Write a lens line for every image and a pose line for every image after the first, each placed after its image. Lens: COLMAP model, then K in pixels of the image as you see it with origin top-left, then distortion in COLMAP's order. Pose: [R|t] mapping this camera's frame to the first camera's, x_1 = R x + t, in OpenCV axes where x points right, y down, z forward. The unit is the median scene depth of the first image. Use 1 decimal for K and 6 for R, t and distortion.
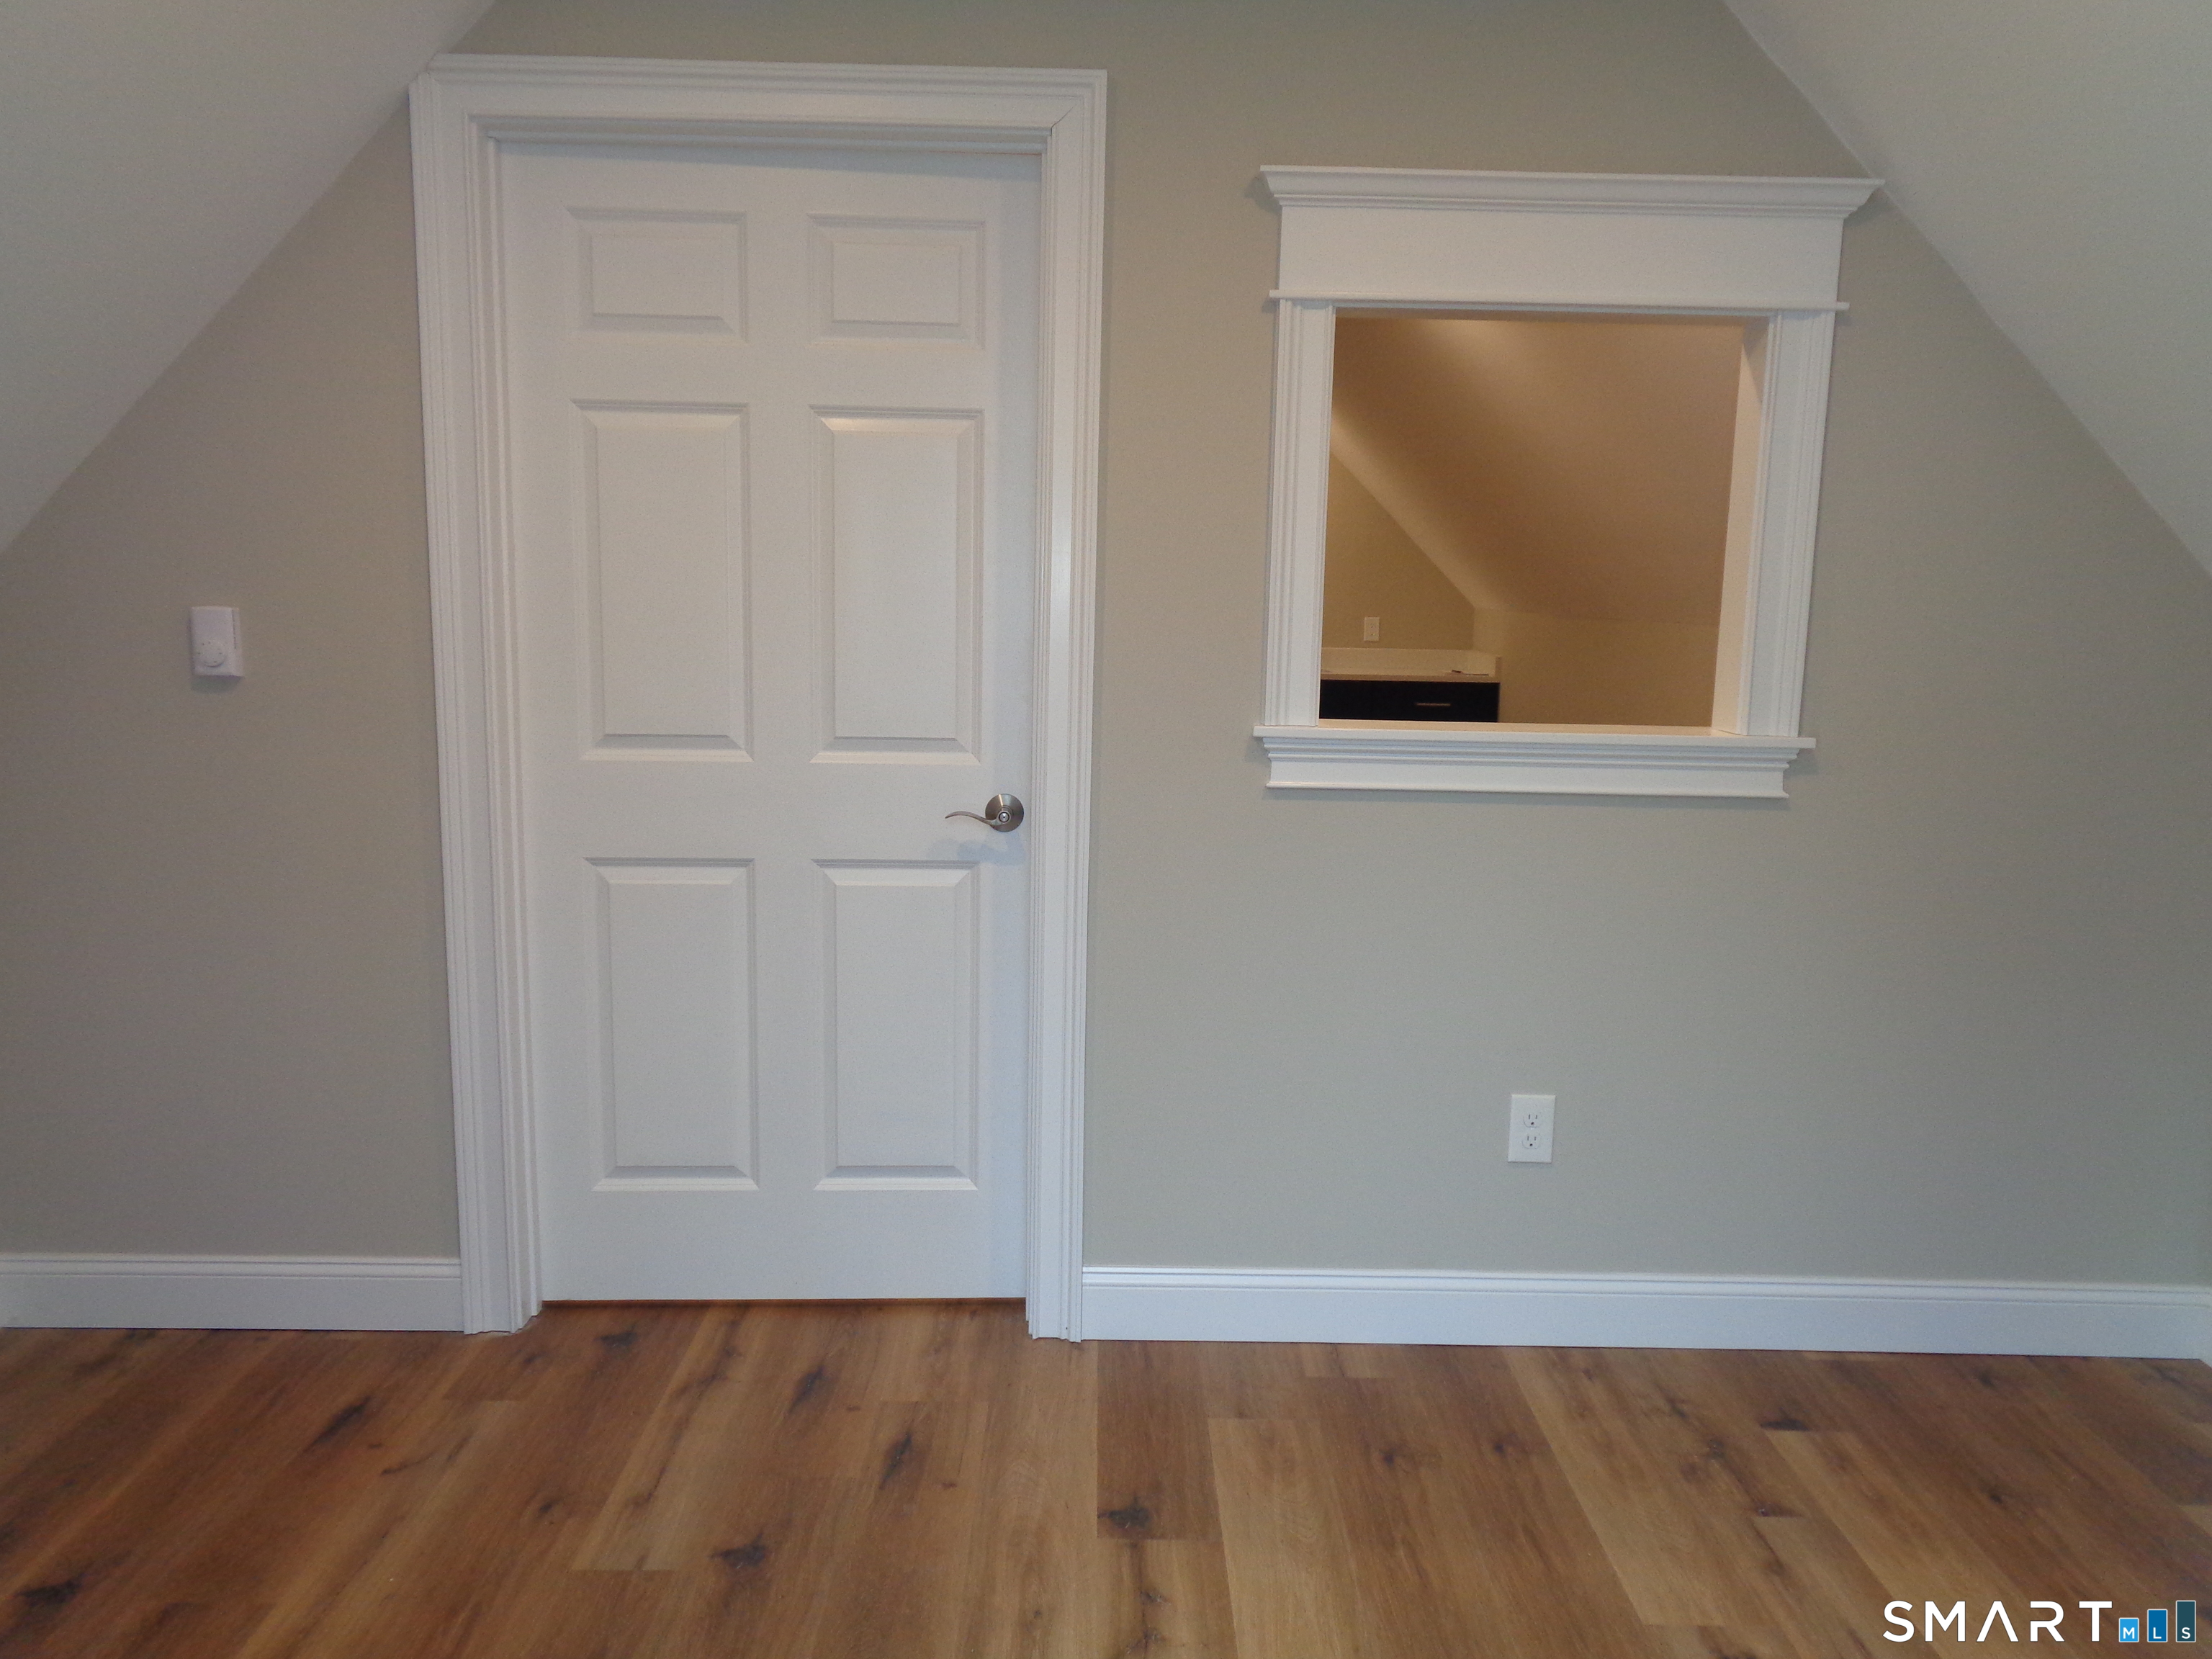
lens RADIAL K [[1691.3, 0, 1123.5], [0, 1691.3, 830.9], [0, 0, 1]] dist [0.007360, 0.008928]
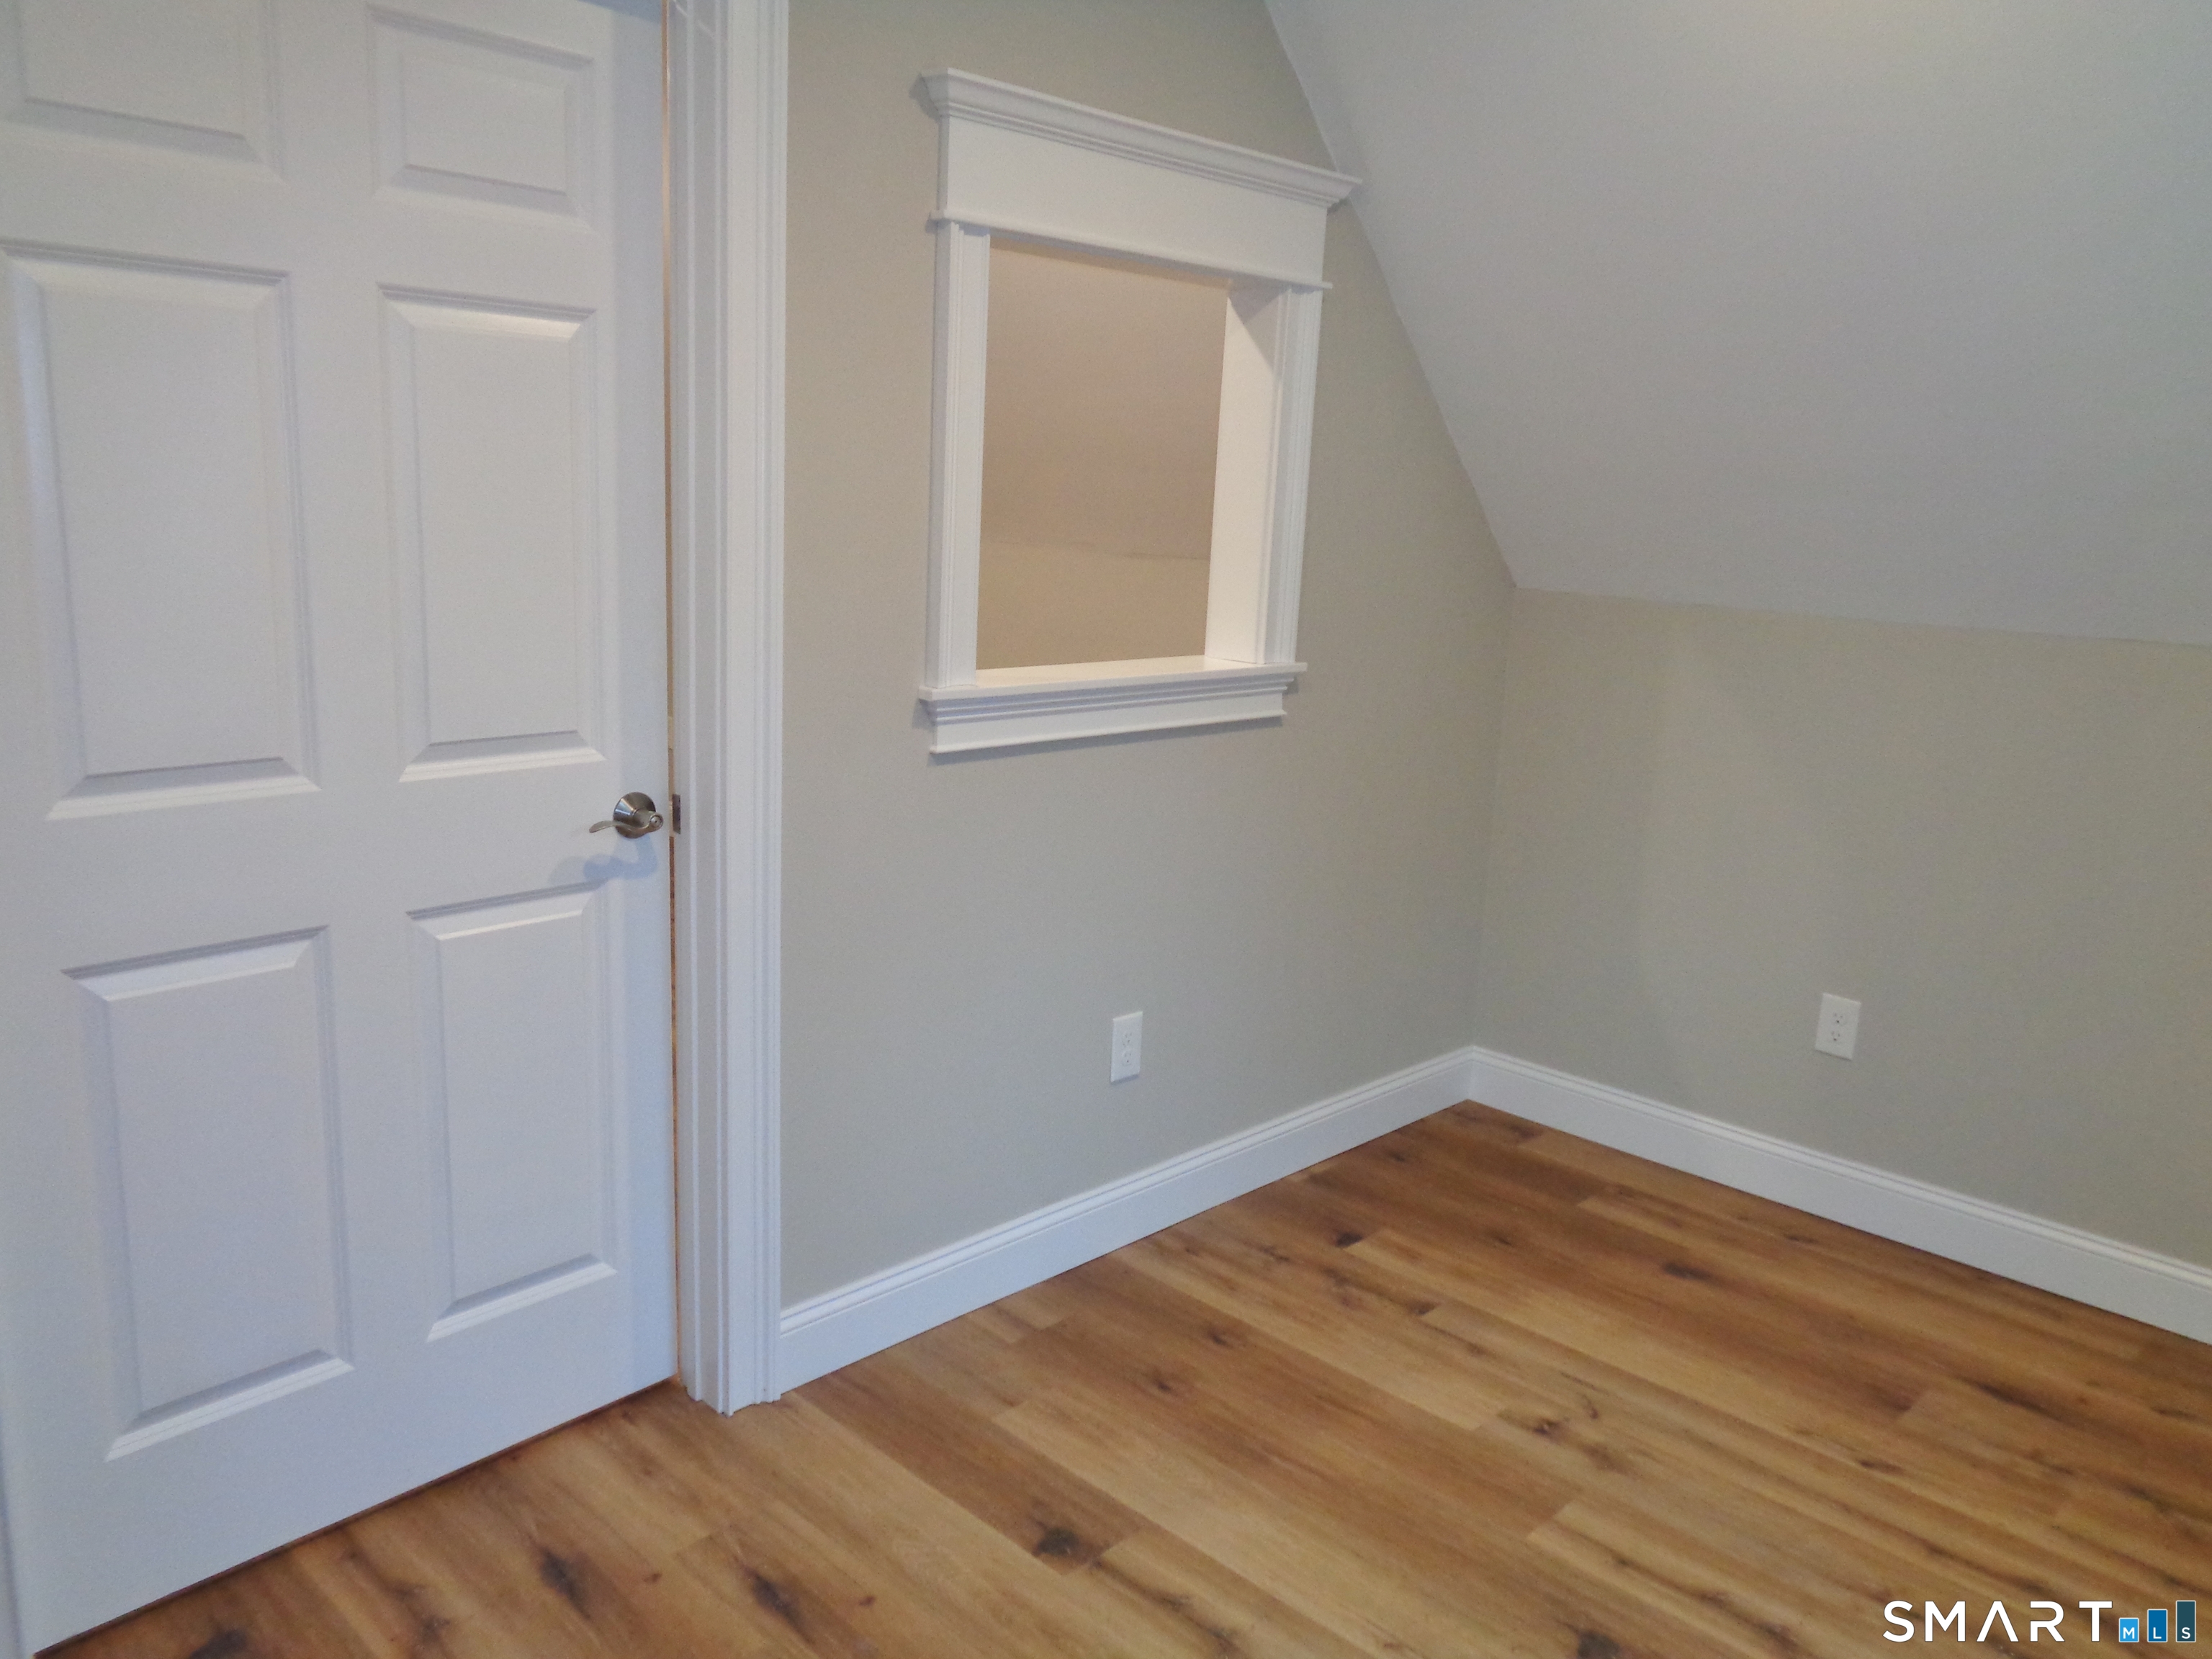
lens RADIAL K [[1691.3, 0, 1115.0], [0, 1691.3, 828.4], [0, 0, 1]] dist [0.007360, 0.008928]
pose [[0.694260, -0.135922, 0.706773, -0.512499], [0.071694, 0.990182, 0.120000, -0.090120], [-0.716144, -0.032639, 0.697189, 0.282094]]
